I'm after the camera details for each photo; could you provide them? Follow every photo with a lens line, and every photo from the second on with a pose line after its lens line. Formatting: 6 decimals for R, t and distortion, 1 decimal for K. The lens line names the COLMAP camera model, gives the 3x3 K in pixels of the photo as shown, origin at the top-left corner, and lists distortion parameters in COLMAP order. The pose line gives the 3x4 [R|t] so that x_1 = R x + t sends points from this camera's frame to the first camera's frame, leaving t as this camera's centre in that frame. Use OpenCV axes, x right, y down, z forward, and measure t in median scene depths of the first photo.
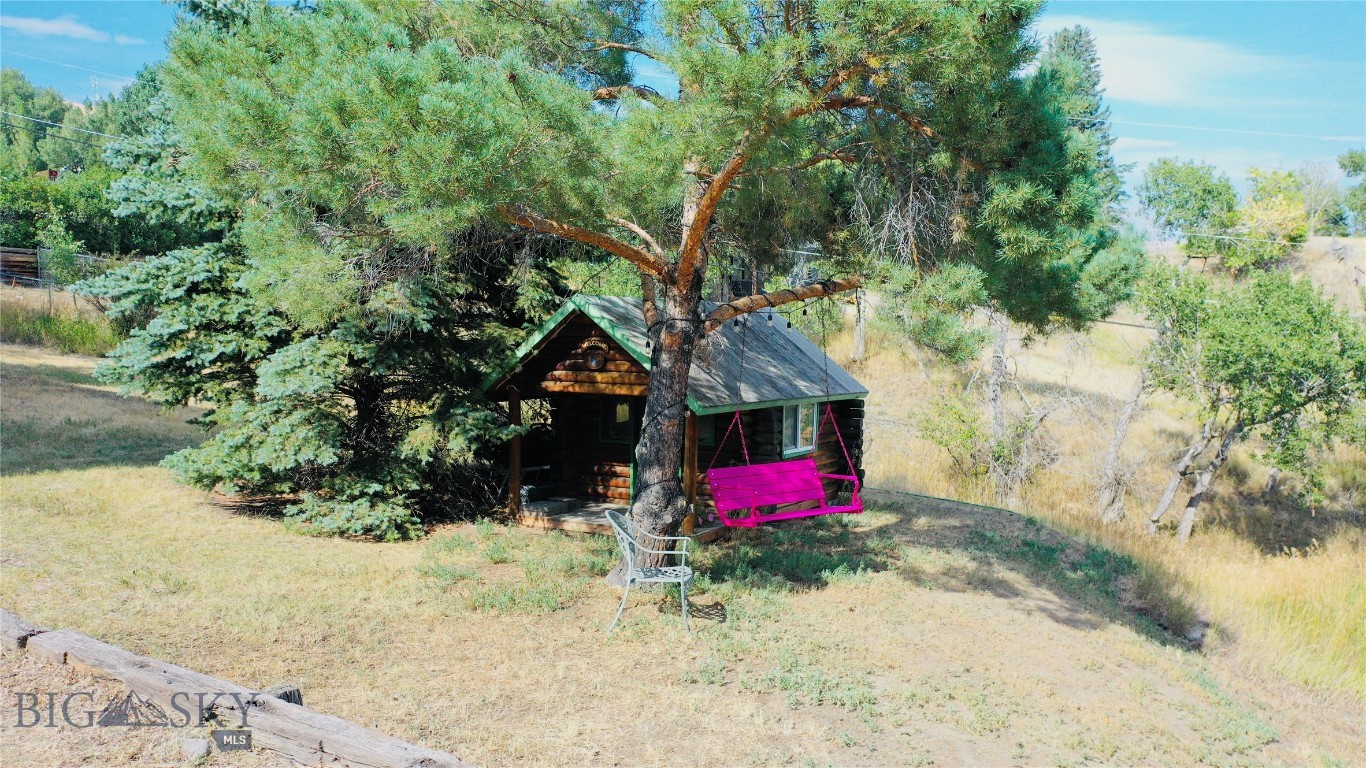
lens RADIAL K [[1087.7, 0, 683.4], [0, 1087.7, 383.9], [0, 0, 1]] dist [0.009819, 0.007924]
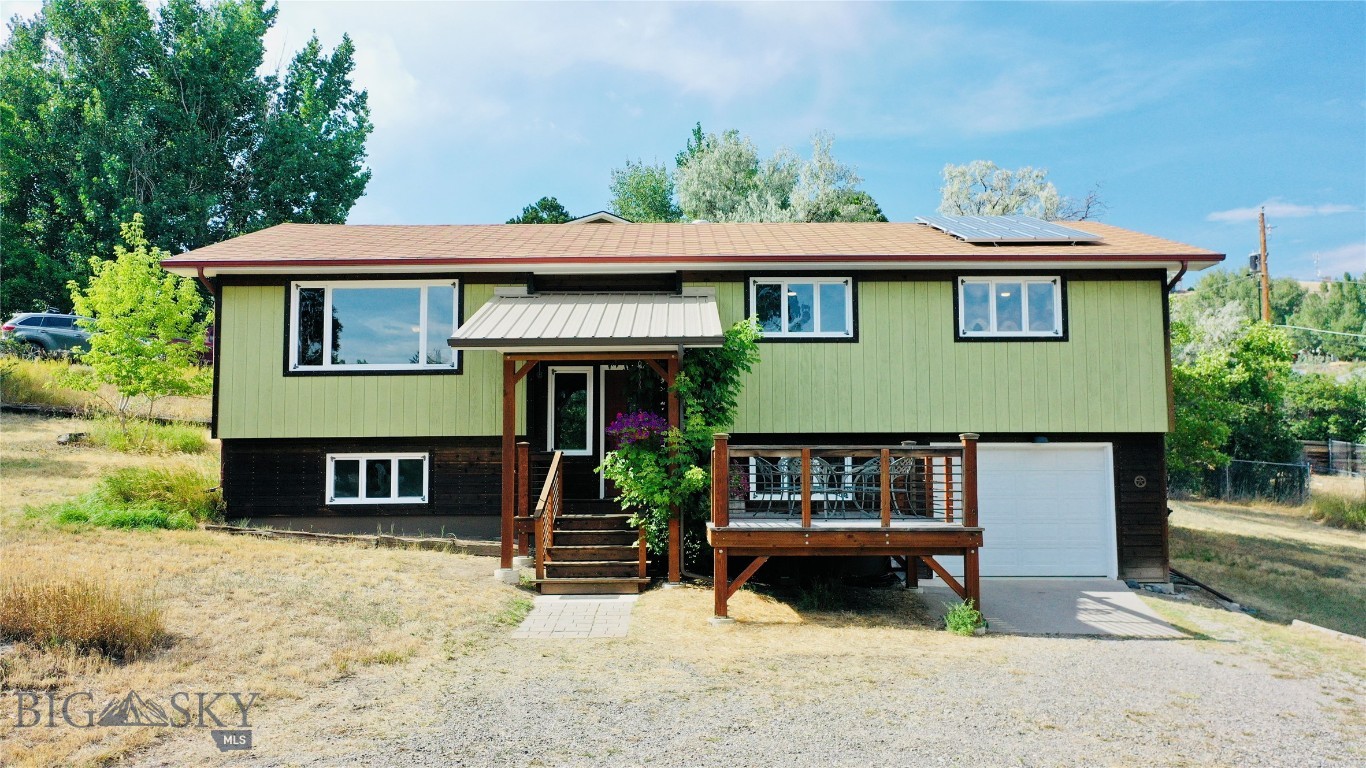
lens RADIAL K [[1087.7, 0, 681.5], [0, 1087.7, 381.2], [0, 0, 1]] dist [0.009819, 0.007924]
pose [[0.528309, -0.059438, -0.846969, 0.017089], [-0.076652, 0.990134, -0.117297, -0.000683], [0.845585, 0.126891, 0.518540, -0.162754]]
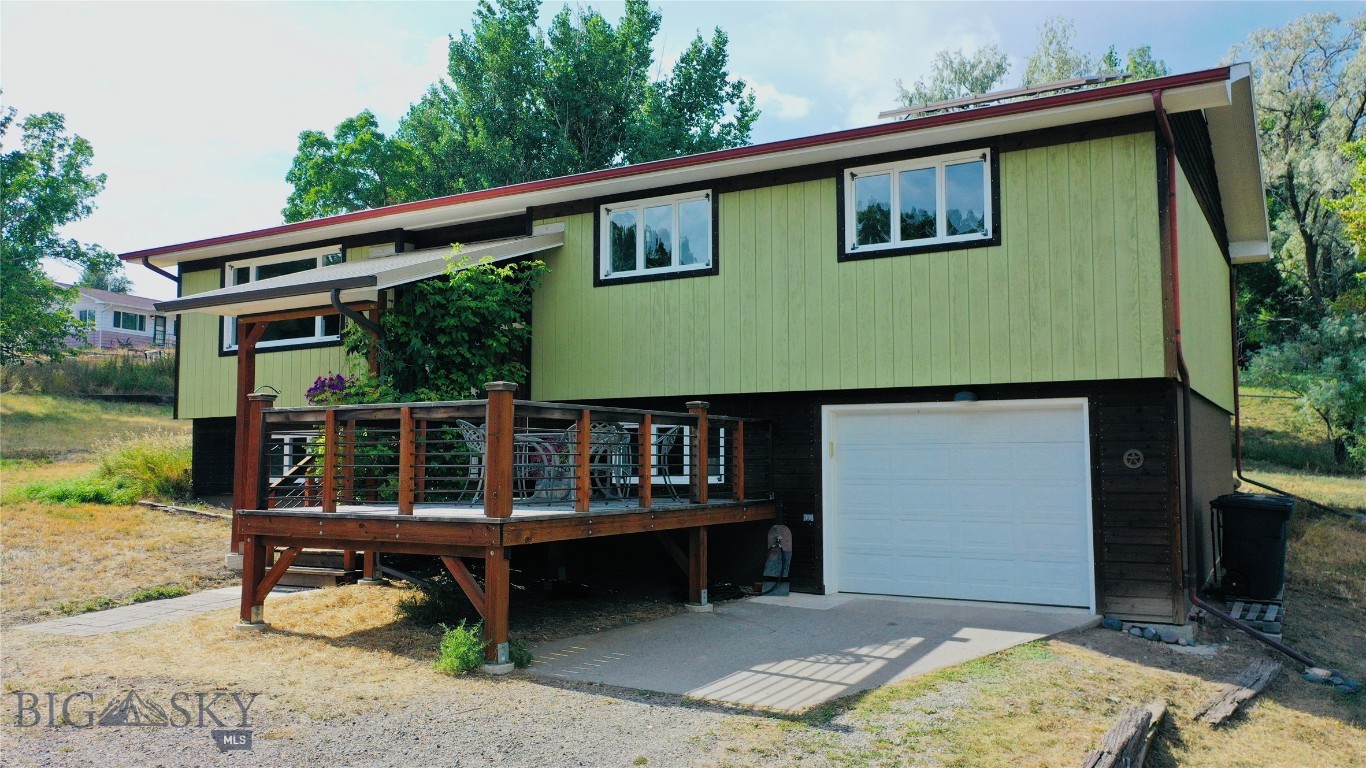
lens RADIAL K [[1087.7, 0, 681.6], [0, 1087.7, 384.5], [0, 0, 1]] dist [0.009819, 0.007924]
pose [[0.030695, -0.061486, -0.997636, -0.001537], [-0.083952, 0.994421, -0.063871, -0.049096], [0.995997, 0.085714, 0.025362, 0.589599]]
